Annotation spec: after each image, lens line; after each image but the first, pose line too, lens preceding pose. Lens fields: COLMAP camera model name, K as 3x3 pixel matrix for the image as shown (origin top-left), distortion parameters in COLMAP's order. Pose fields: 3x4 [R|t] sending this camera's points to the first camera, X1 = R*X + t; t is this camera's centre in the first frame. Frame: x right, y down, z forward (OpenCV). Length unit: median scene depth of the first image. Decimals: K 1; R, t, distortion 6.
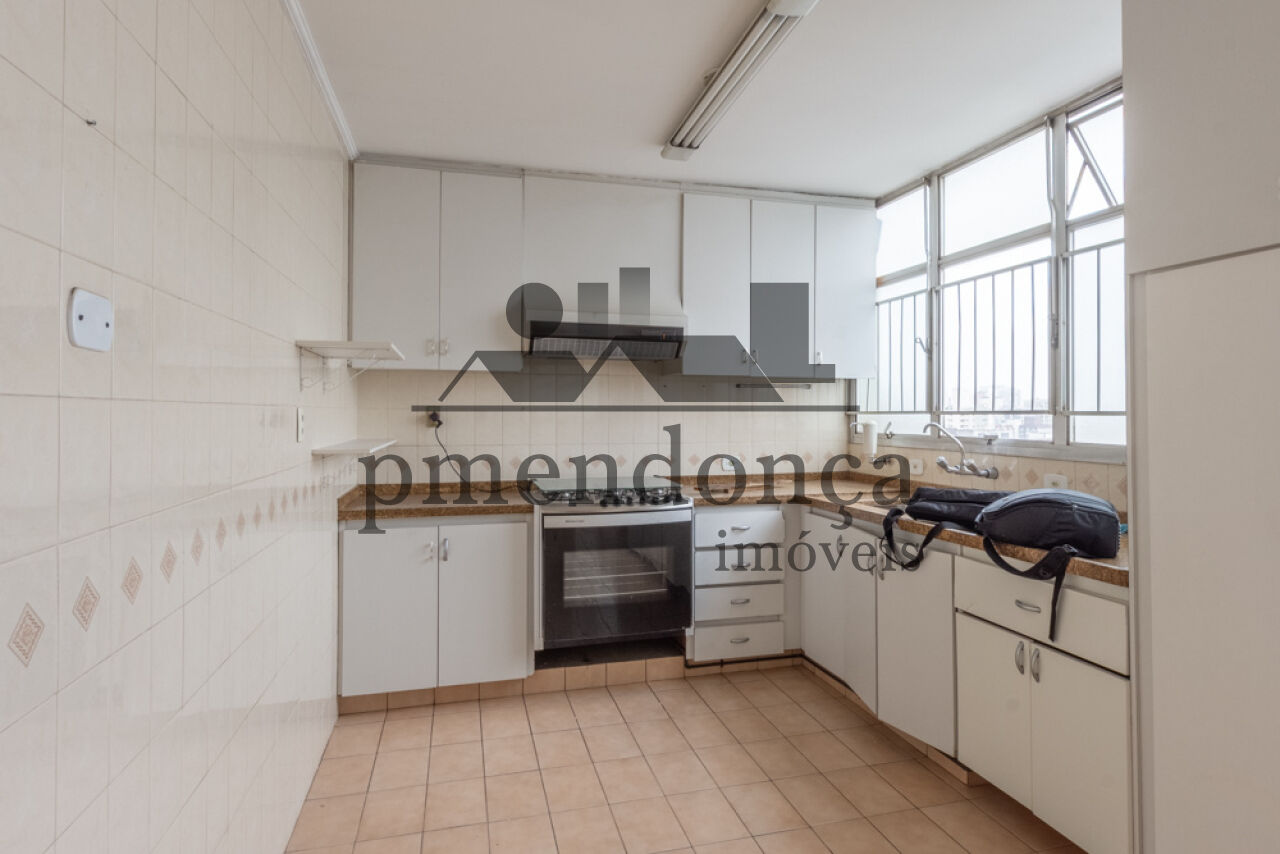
lens RADIAL K [[715.4, 0, 651.0], [0, 715.4, 409.7], [0, 0, 1]] dist [0.000038, -0.002639]
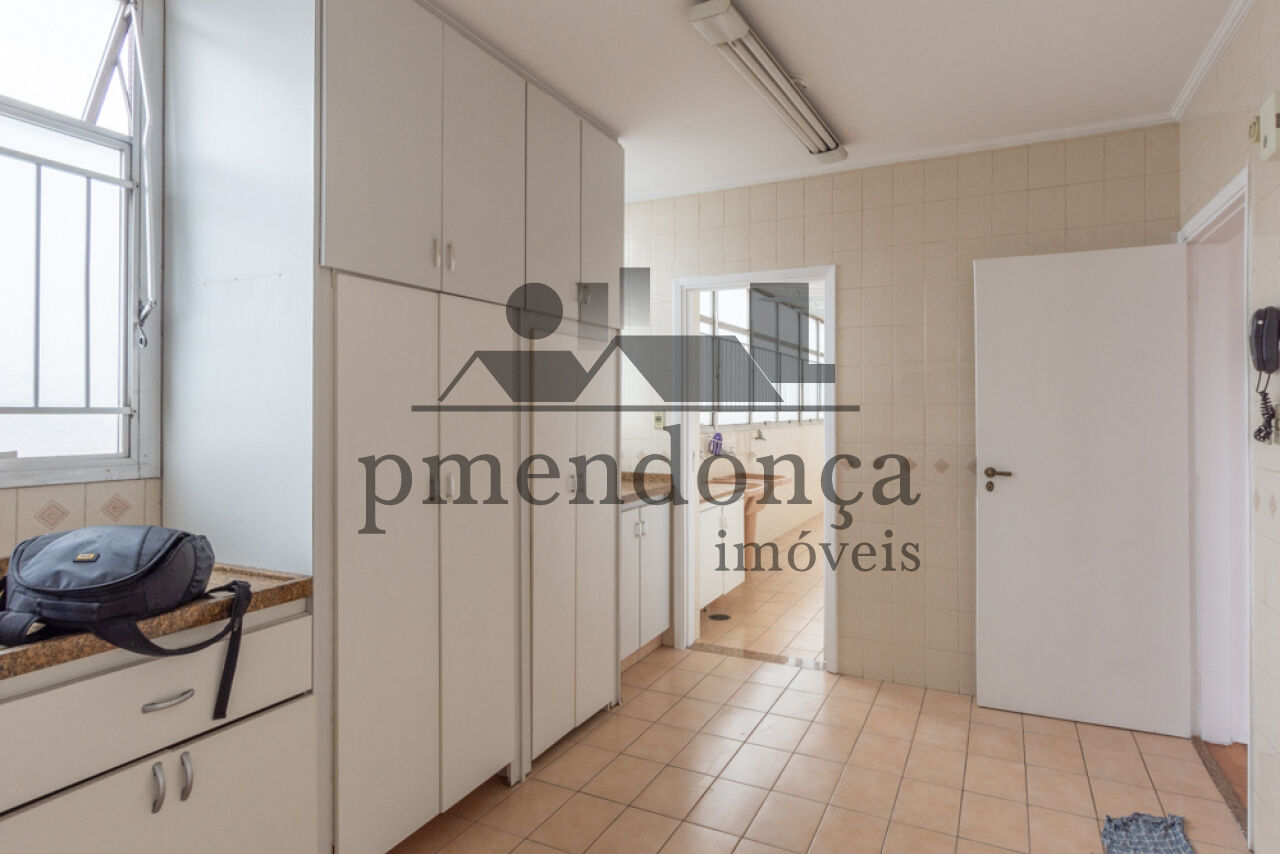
lens RADIAL K [[715.4, 0, 651.0], [0, 715.4, 409.7], [0, 0, 1]] dist [0.000038, -0.002639]
pose [[-0.751179, -0.001800, 0.660096, -0.248525], [-0.008362, 0.999942, -0.006789, 0.004458], [-0.660045, -0.010619, -0.751151, 1.201867]]
